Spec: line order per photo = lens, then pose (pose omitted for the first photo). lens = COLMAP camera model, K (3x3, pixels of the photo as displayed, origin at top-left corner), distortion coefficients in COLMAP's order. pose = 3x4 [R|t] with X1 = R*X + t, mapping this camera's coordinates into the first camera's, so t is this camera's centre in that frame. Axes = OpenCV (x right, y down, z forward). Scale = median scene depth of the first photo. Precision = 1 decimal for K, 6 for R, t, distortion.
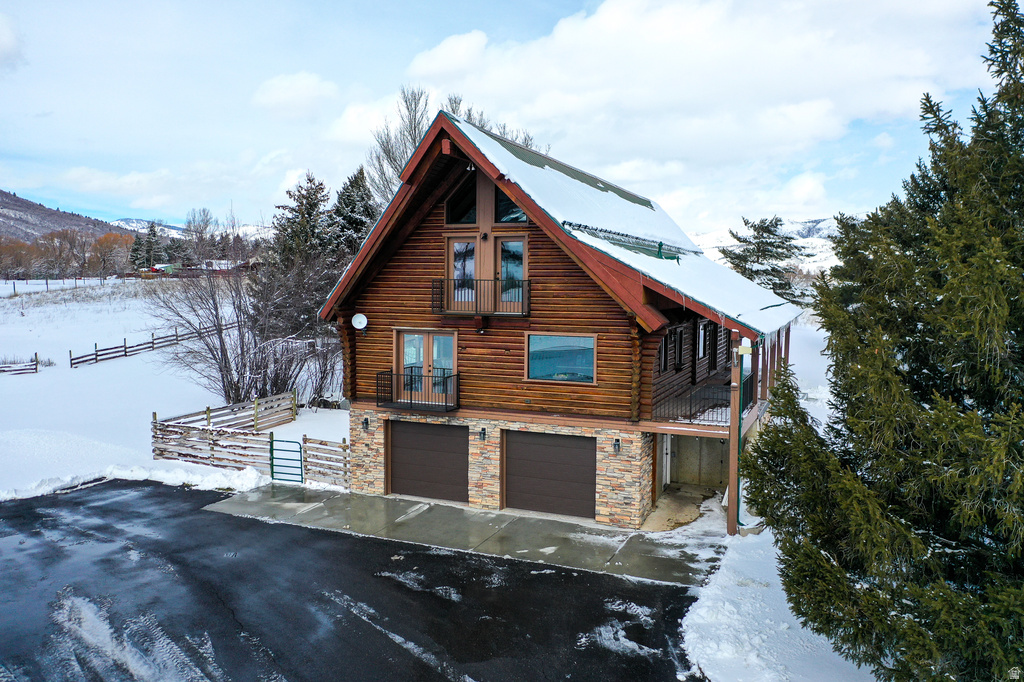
lens RADIAL K [[803.2, 0, 512.4], [0, 803.2, 340.4], [0, 0, 1]] dist [-0.002210, 0.002908]
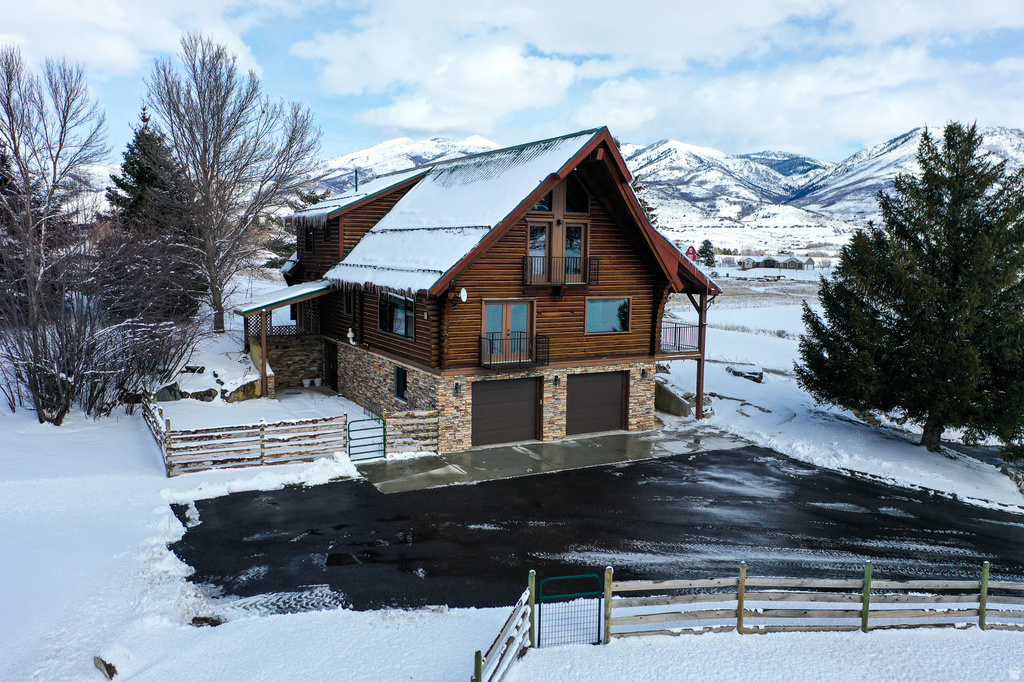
lens RADIAL K [[803.2, 0, 513.1], [0, 803.2, 341.7], [0, 0, 1]] dist [-0.002210, 0.002908]
pose [[0.620176, -0.089109, 0.779386, -1.044138], [0.045294, 0.995938, 0.077826, -0.043863], [-0.783154, -0.012964, 0.621692, 0.273694]]
